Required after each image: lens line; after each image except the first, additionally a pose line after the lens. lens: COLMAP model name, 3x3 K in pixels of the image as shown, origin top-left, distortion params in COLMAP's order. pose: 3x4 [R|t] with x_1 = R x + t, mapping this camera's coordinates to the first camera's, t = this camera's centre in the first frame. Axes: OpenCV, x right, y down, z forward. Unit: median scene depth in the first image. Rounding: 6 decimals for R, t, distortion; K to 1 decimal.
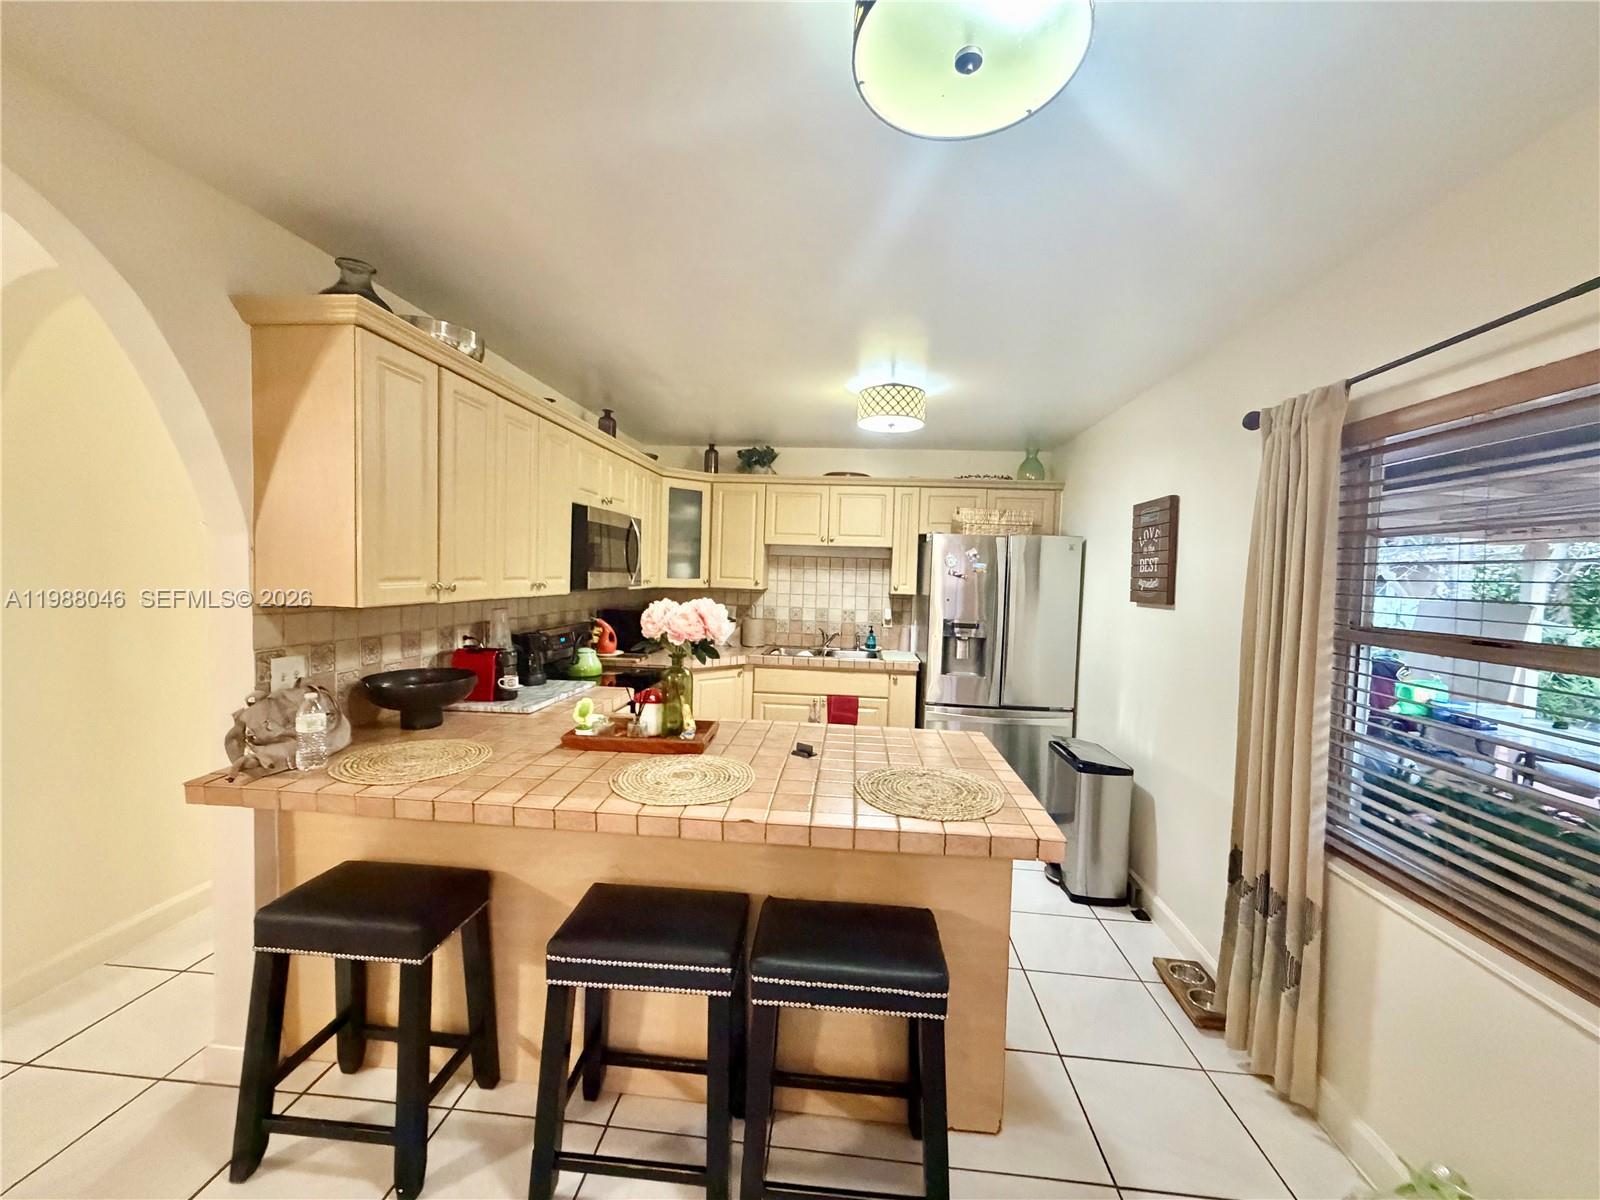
lens RADIAL K [[639.8, 0, 800.0], [0, 639.8, 600.0], [0, 0, 1]] dist [0.000136, 0.000140]
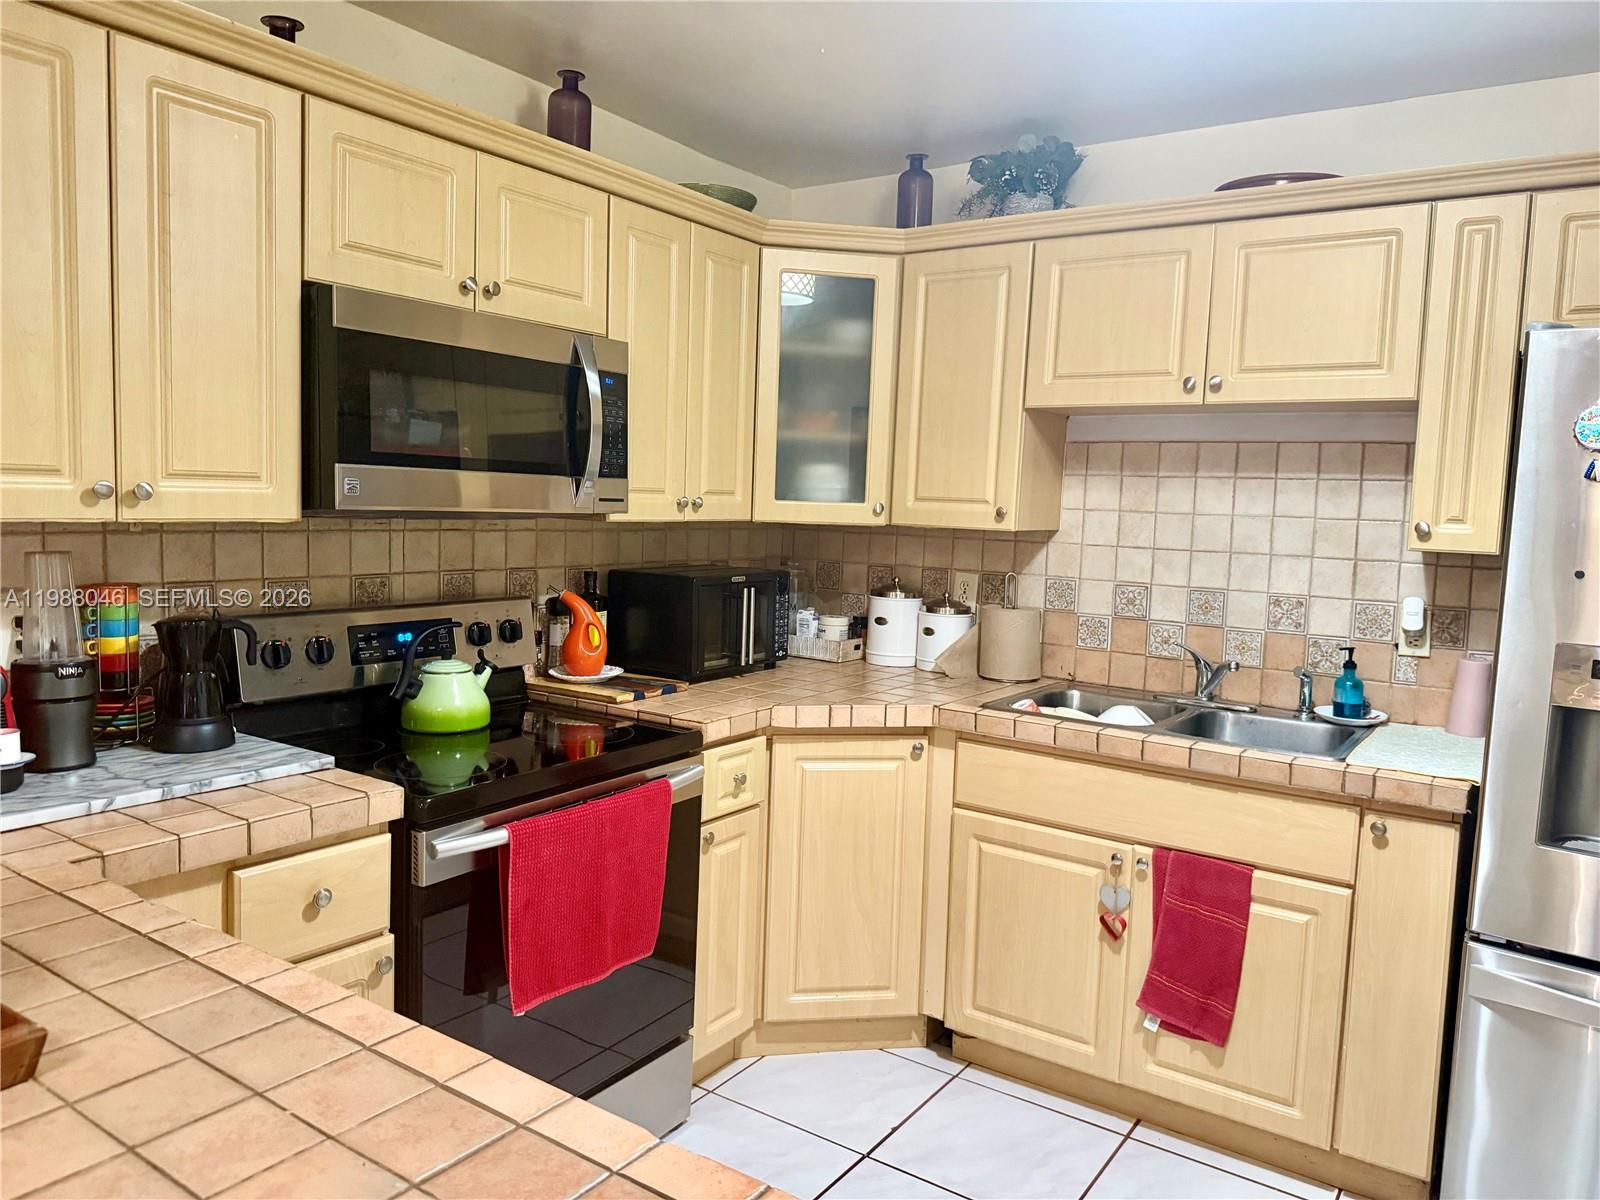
lens RADIAL K [[1126.1, 0, 800.0], [0, 1126.1, 600.0], [0, 0, 1]] dist [0.092111, -0.150269]
pose [[0.870547, 0.044510, -0.490069, 0.157744], [-0.028412, 0.998786, 0.040242, 0.000830], [0.491265, -0.021109, 0.870754, 0.367208]]
